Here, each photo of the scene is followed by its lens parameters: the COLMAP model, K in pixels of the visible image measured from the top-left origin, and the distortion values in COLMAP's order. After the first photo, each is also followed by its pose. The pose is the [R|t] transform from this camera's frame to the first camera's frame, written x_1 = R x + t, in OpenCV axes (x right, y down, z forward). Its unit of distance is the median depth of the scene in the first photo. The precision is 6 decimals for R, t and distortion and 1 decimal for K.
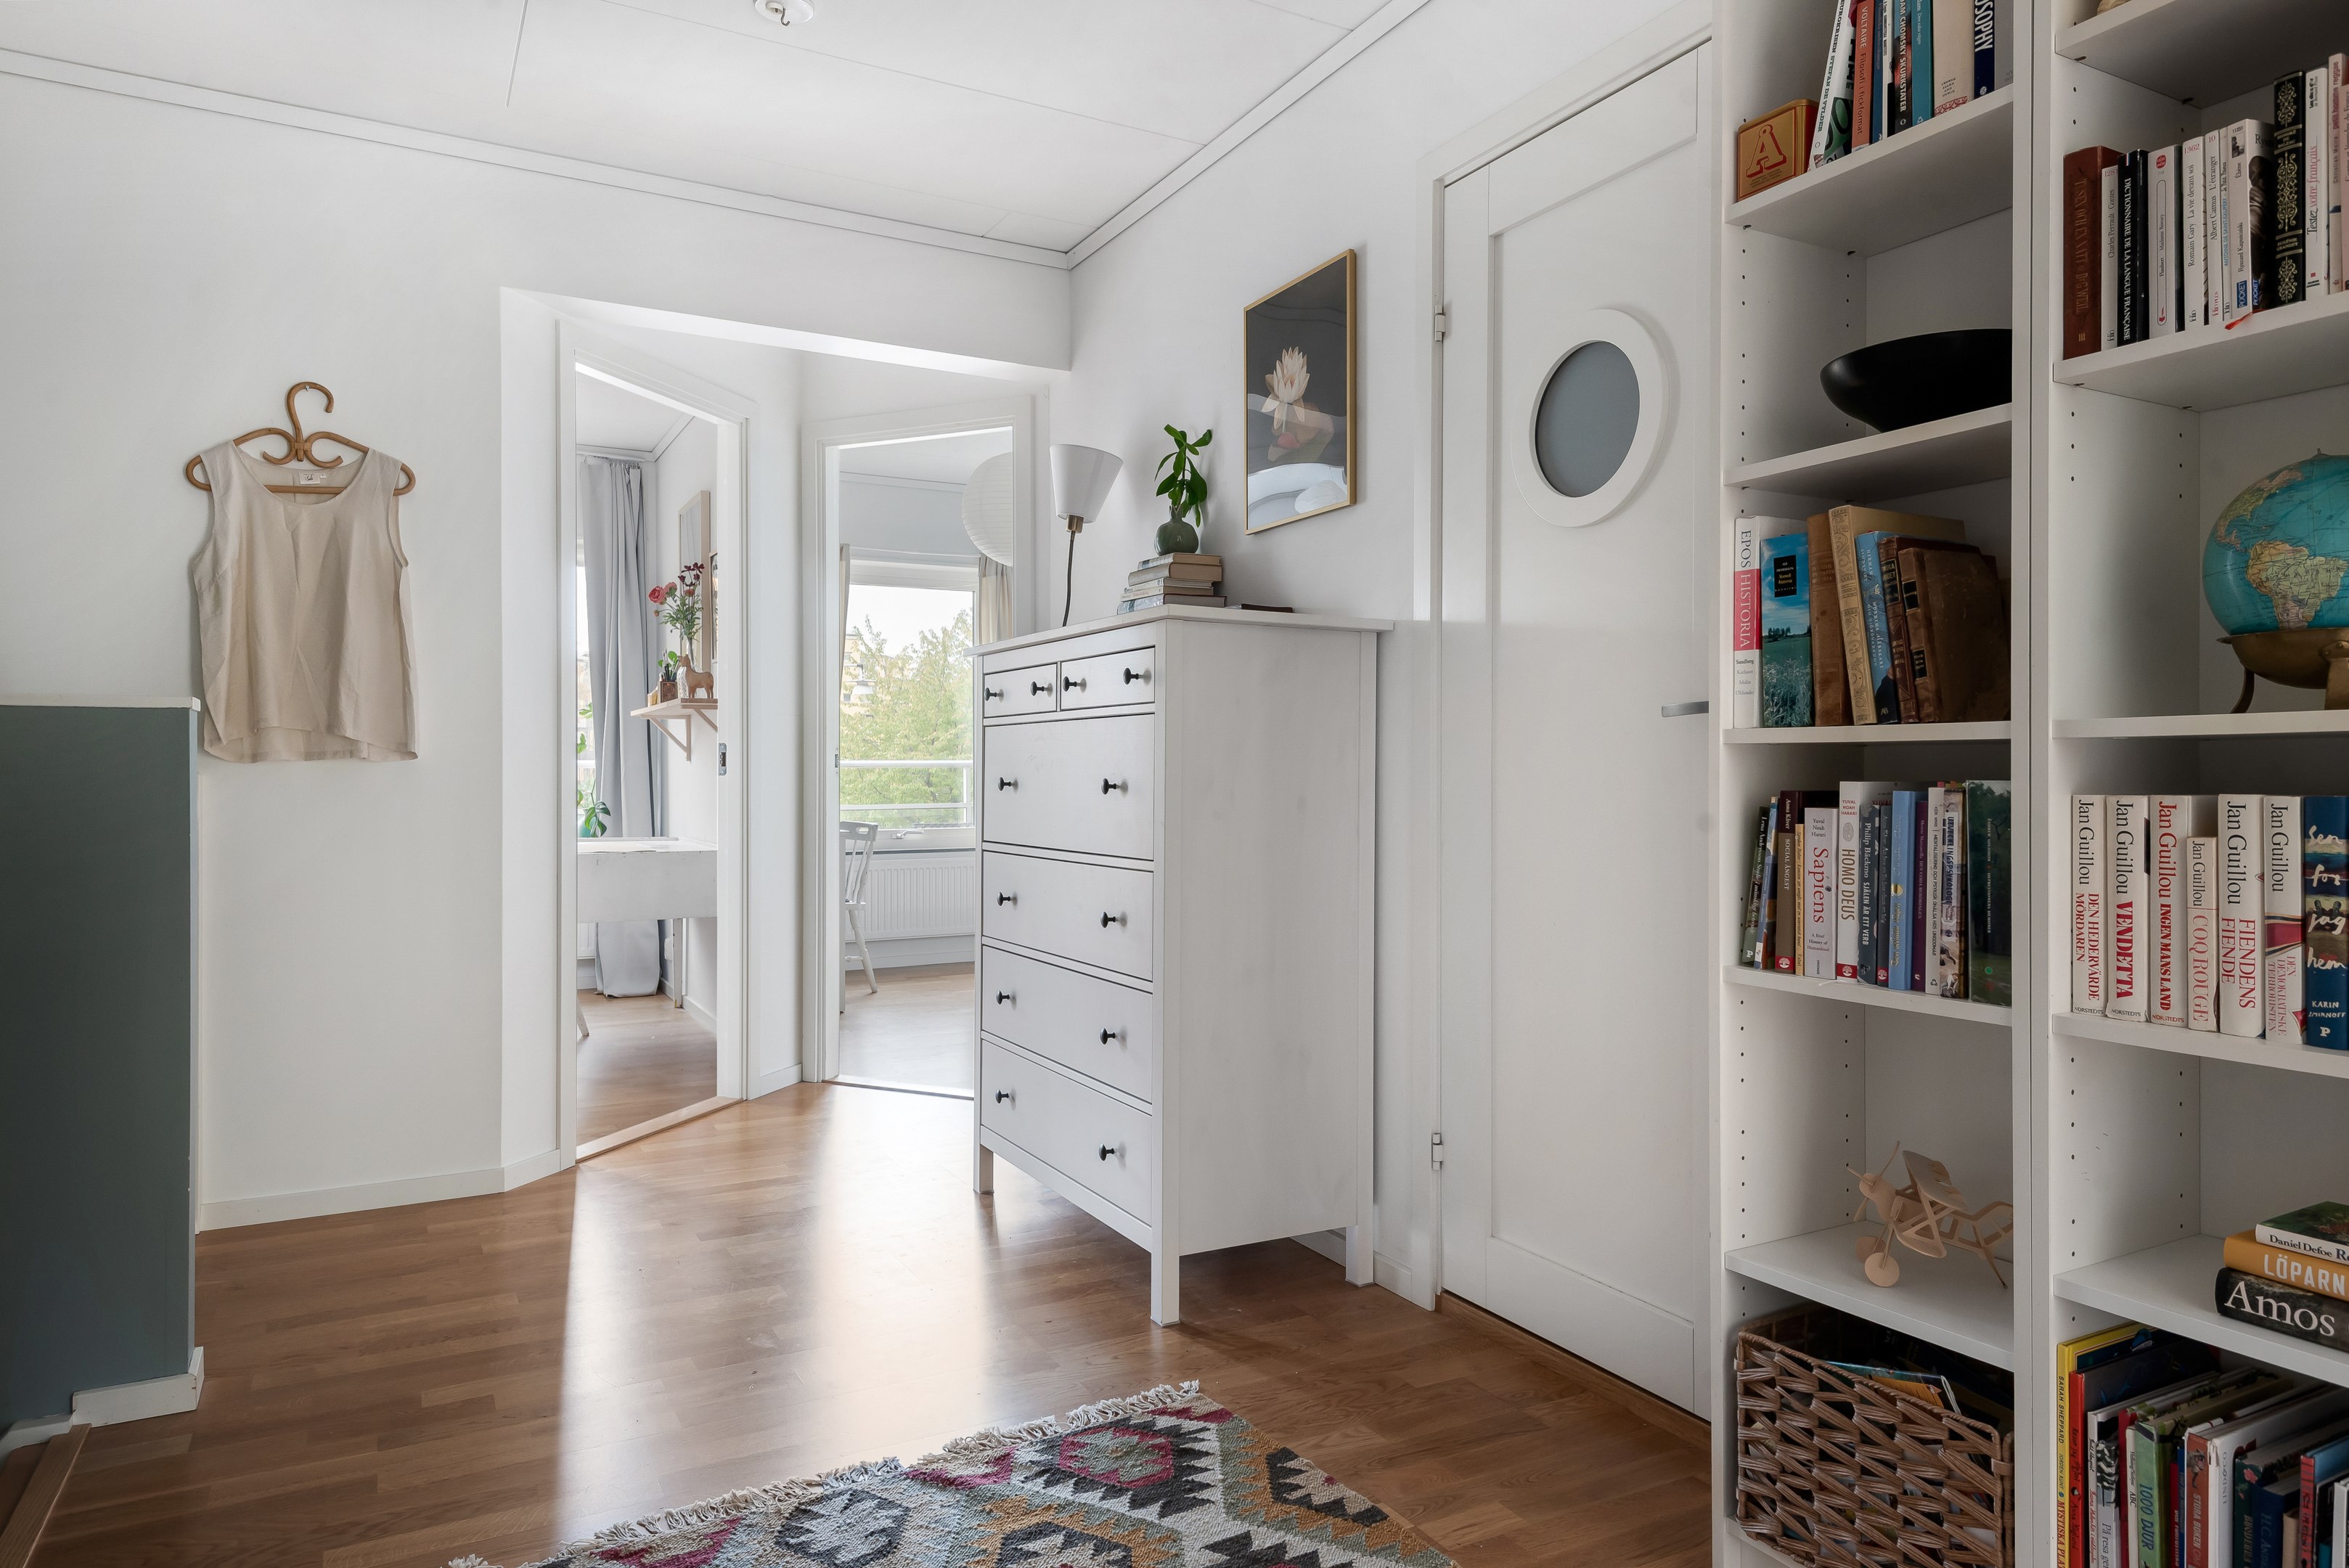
lens RADIAL K [[1438.6, 0, 1174.5], [0, 1438.6, 784.0], [0, 0, 1]] dist [0.044028, 0.000117]
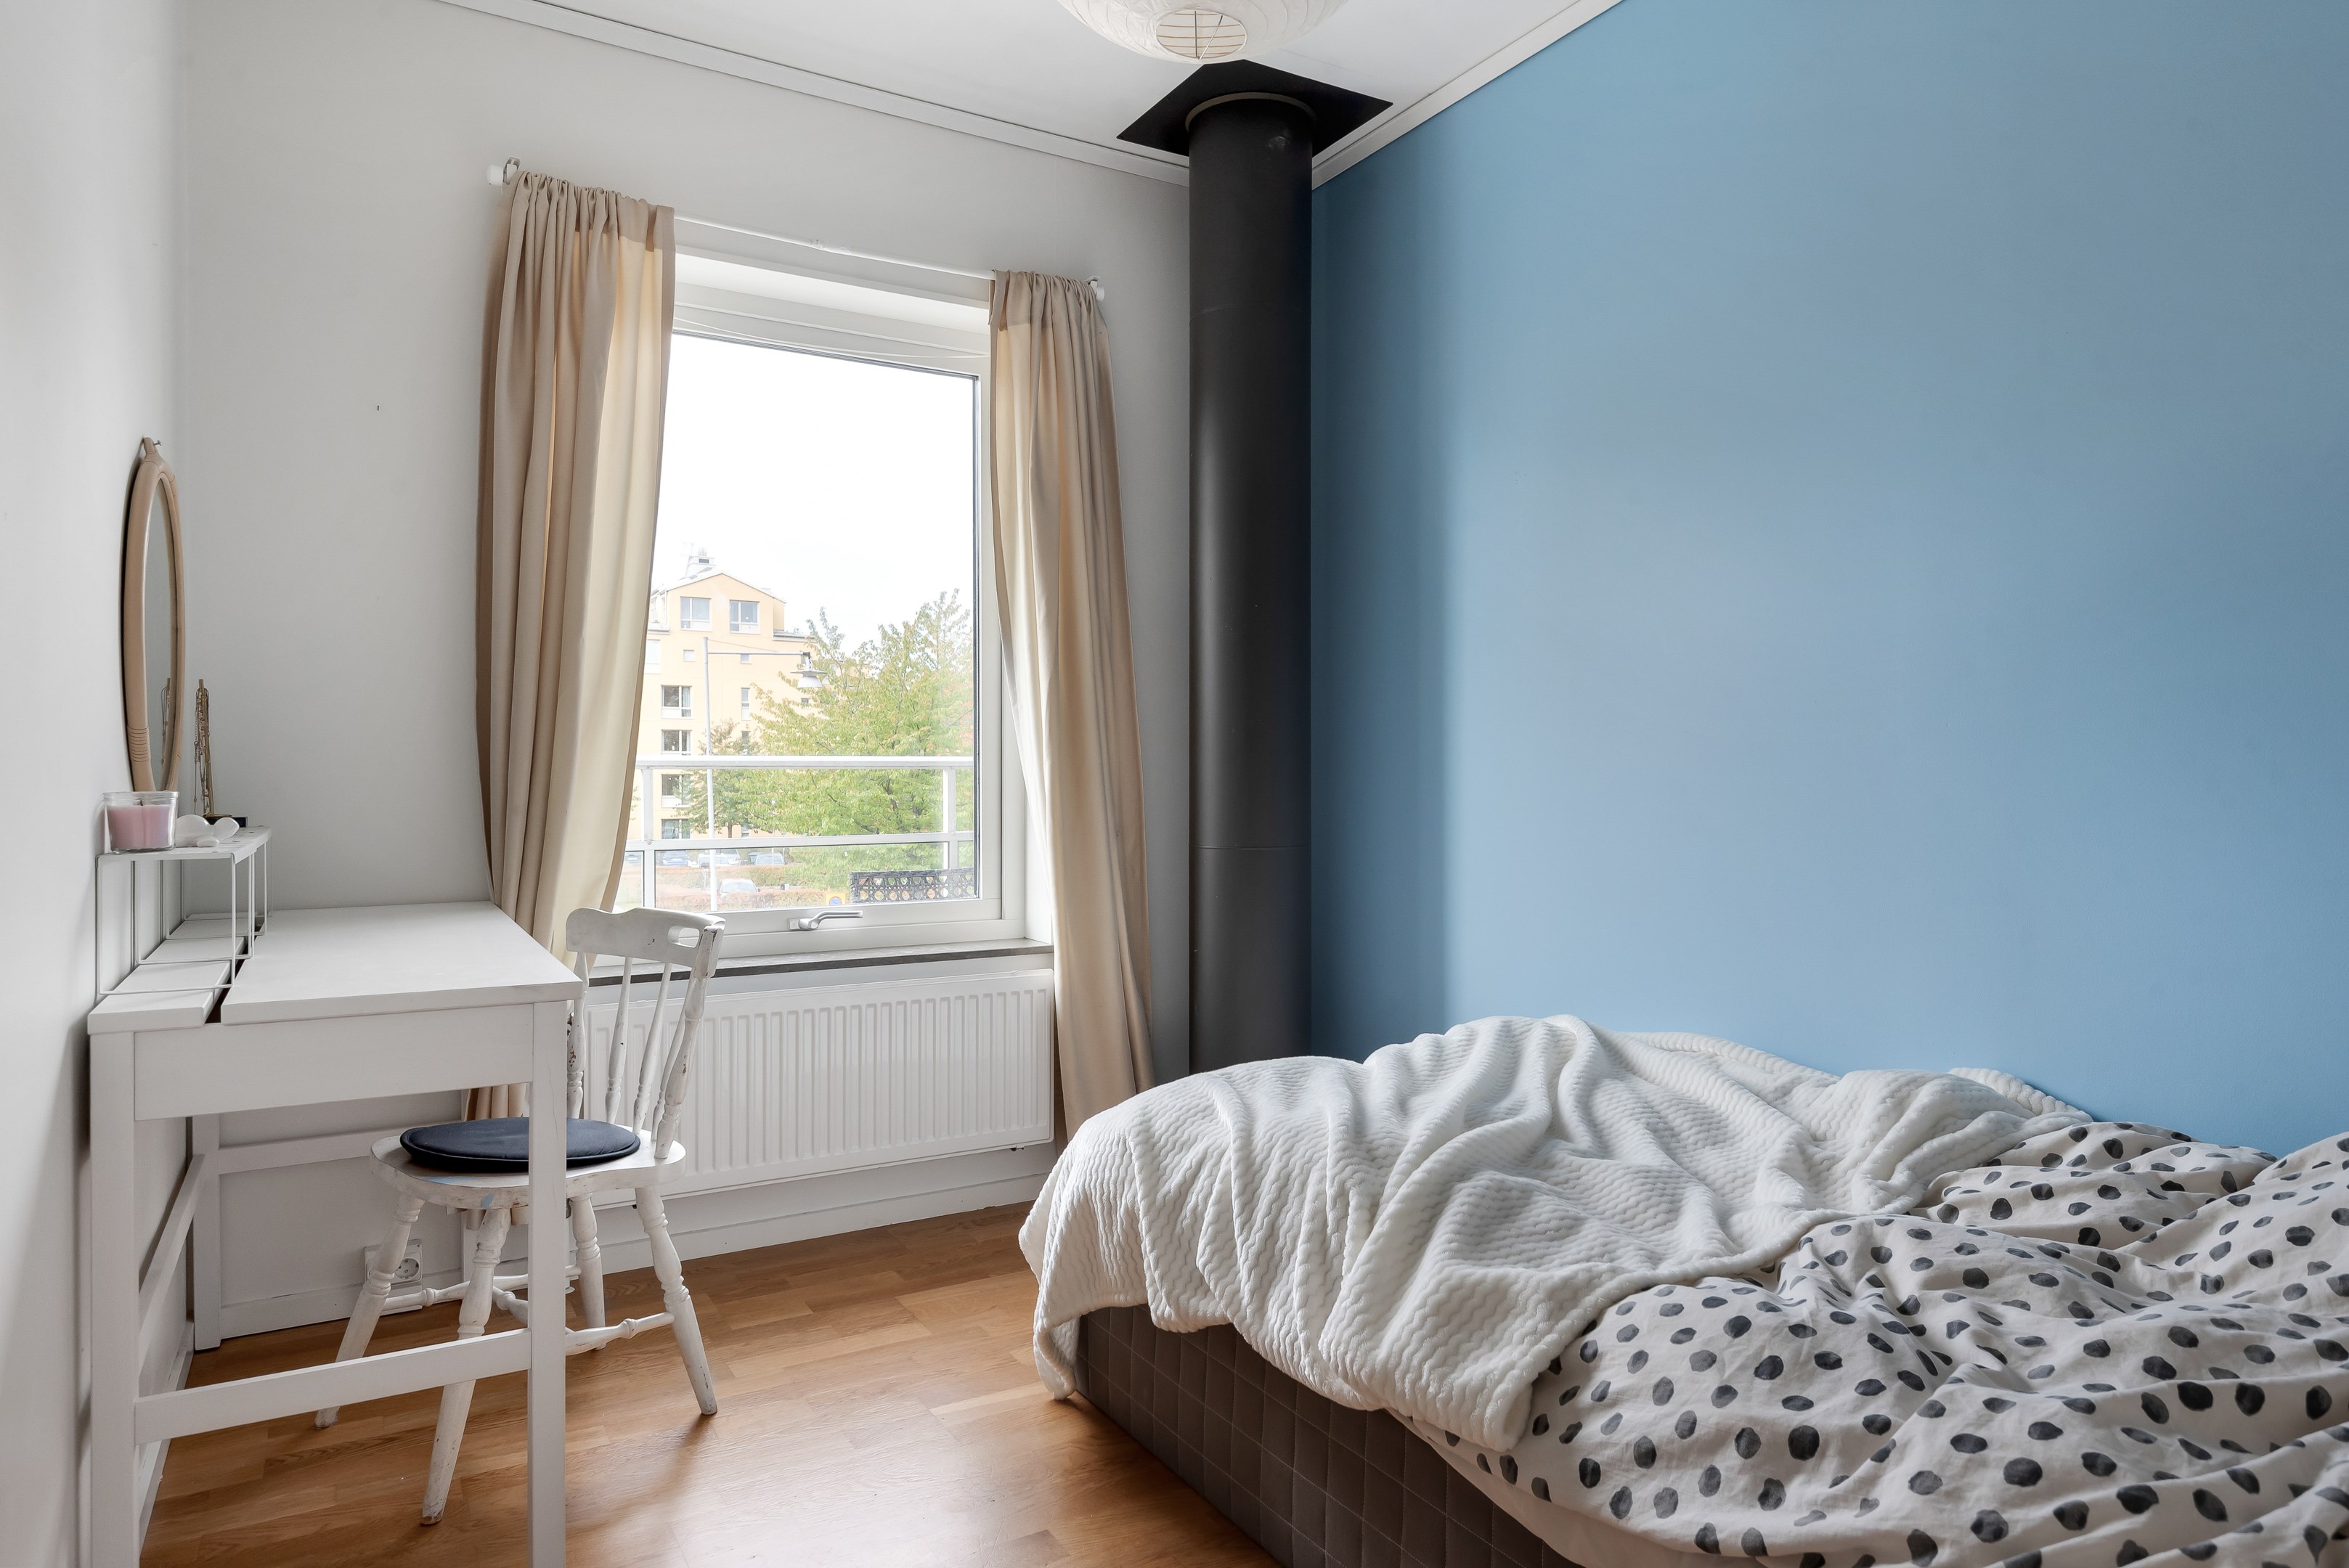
lens RADIAL K [[1446.4, 0, 1174.5], [0, 1446.4, 784.0], [0, 0, 1]] dist [0.044676, -0.027087]
pose [[0.999685, -0.000650, 0.025107, -0.120452], [0.000746, 0.999992, -0.003836, -0.006117], [-0.025104, 0.003853, 0.999677, 0.740575]]
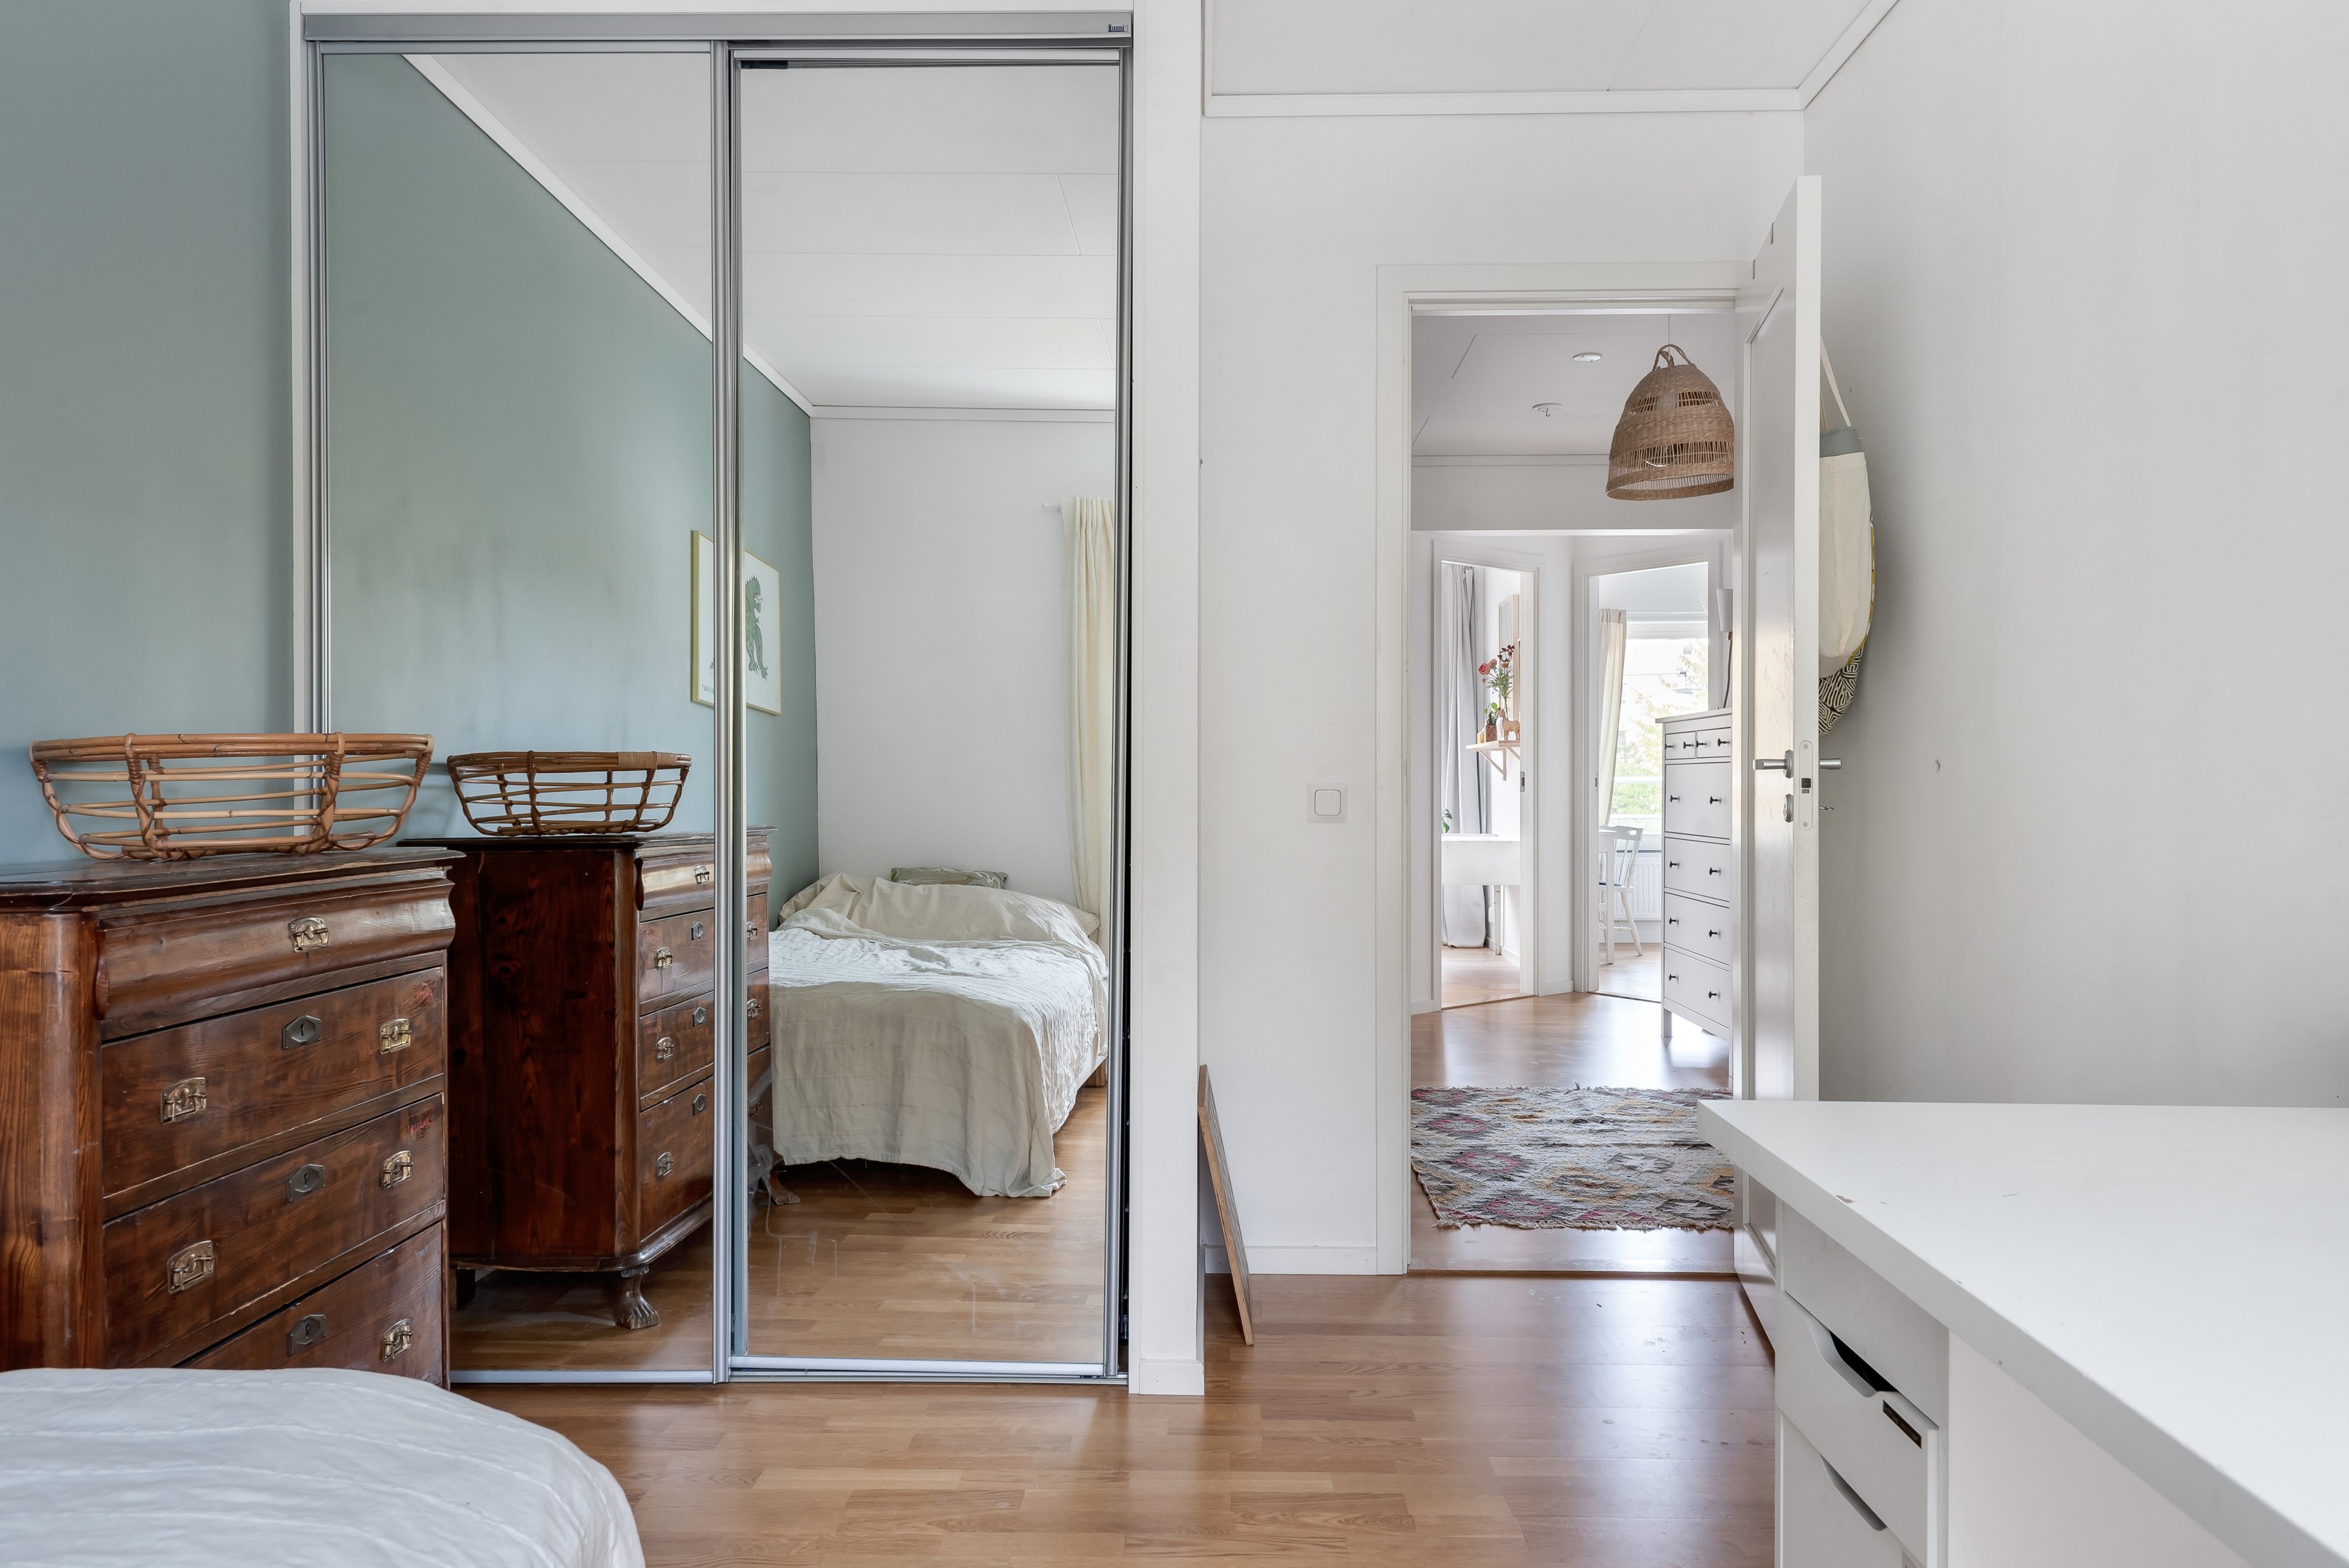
lens RADIAL K [[1667.6, 0, 1174.5], [0, 1667.6, 784.0], [0, 0, 1]] dist [-0.000229, -0.000162]
pose [[0.865963, -0.001776, -0.500105, 0.211627], [-0.001571, 0.999979, -0.006271, -0.001810], [0.500106, 0.006216, 0.865942, -0.607052]]
